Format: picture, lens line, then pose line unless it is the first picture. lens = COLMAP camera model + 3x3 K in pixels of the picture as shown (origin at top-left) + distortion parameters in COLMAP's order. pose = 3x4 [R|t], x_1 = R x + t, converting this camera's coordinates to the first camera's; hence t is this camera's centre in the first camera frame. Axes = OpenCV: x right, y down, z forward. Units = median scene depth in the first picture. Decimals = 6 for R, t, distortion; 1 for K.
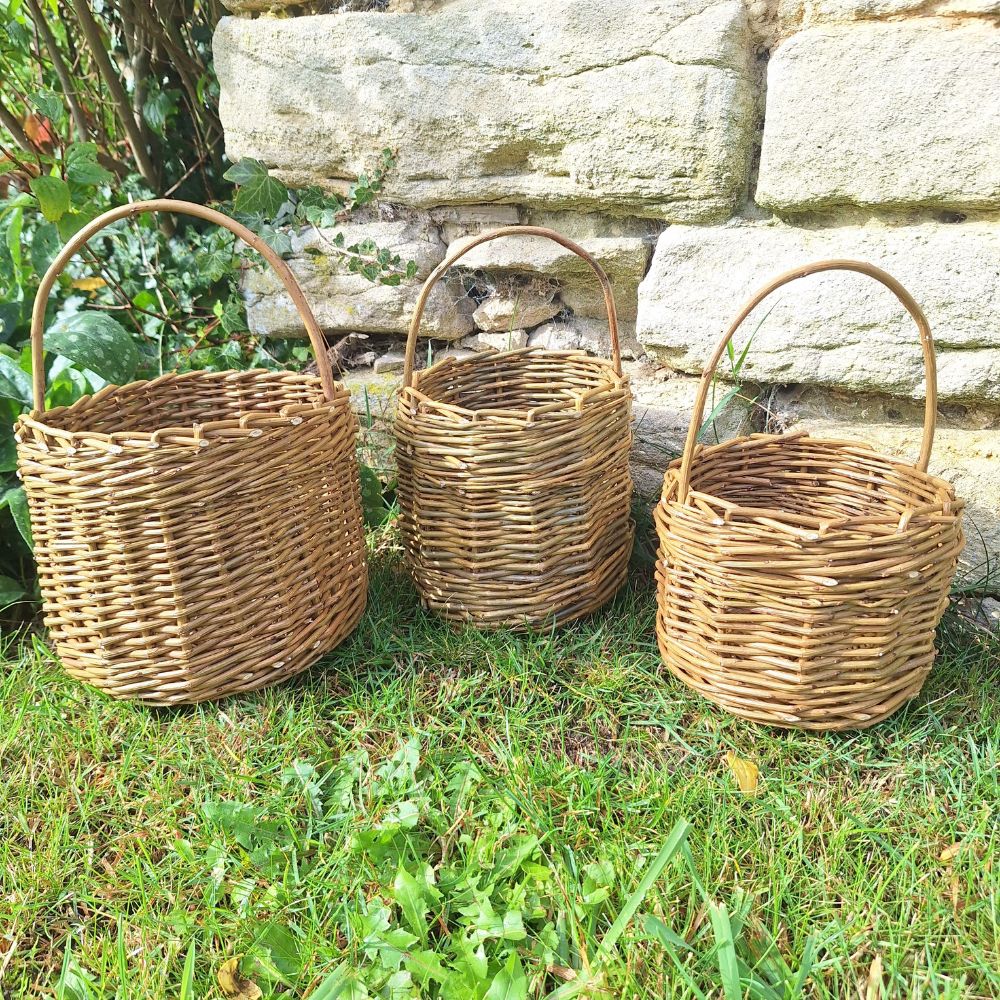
lens RADIAL K [[945.9, 0, 523.8], [0, 945.9, 507.4], [0, 0, 1]] dist [-0.008319, 0.000000]
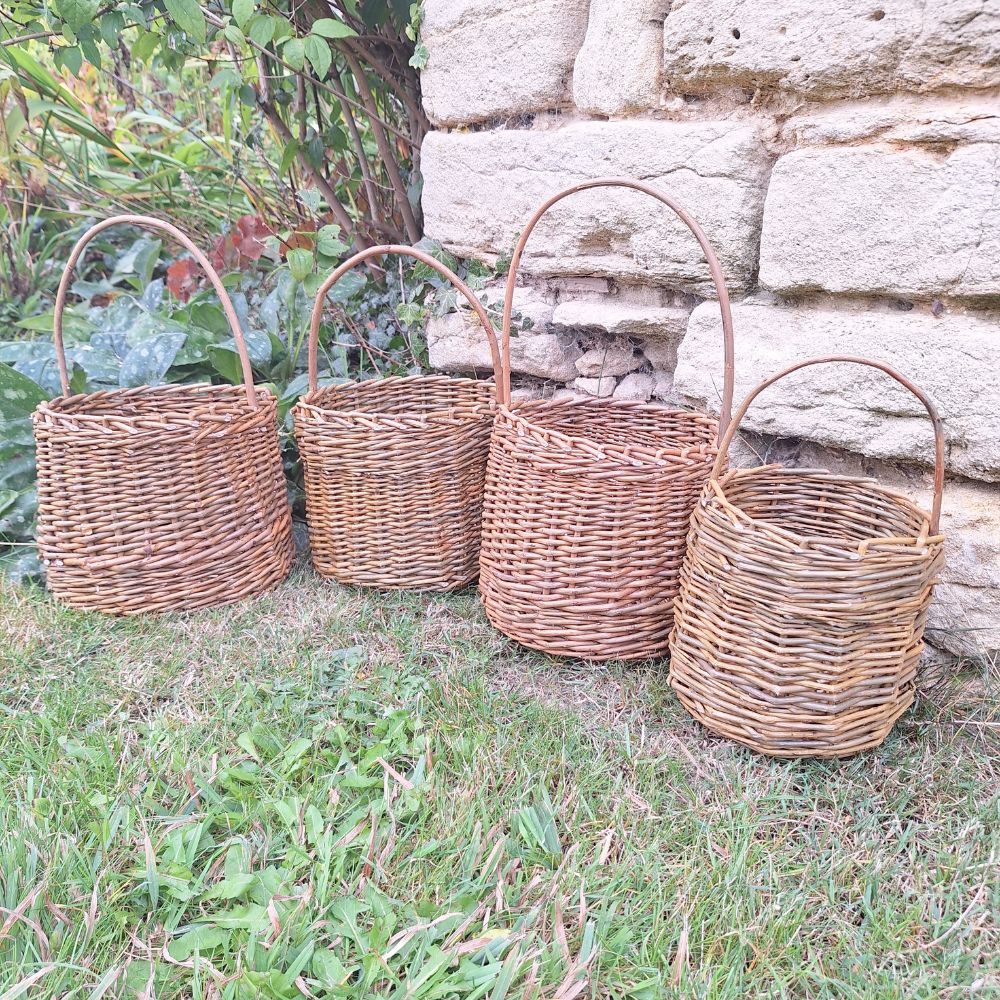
lens RADIAL K [[945.9, 0, 506.5], [0, 945.9, 510.2], [0, 0, 1]] dist [-0.008319, 0.000000]
pose [[0.927381, 0.120969, -0.354022, 0.384653], [-0.135634, 0.990616, -0.016809, 0.028384], [0.348666, 0.063606, 0.935086, -0.225377]]
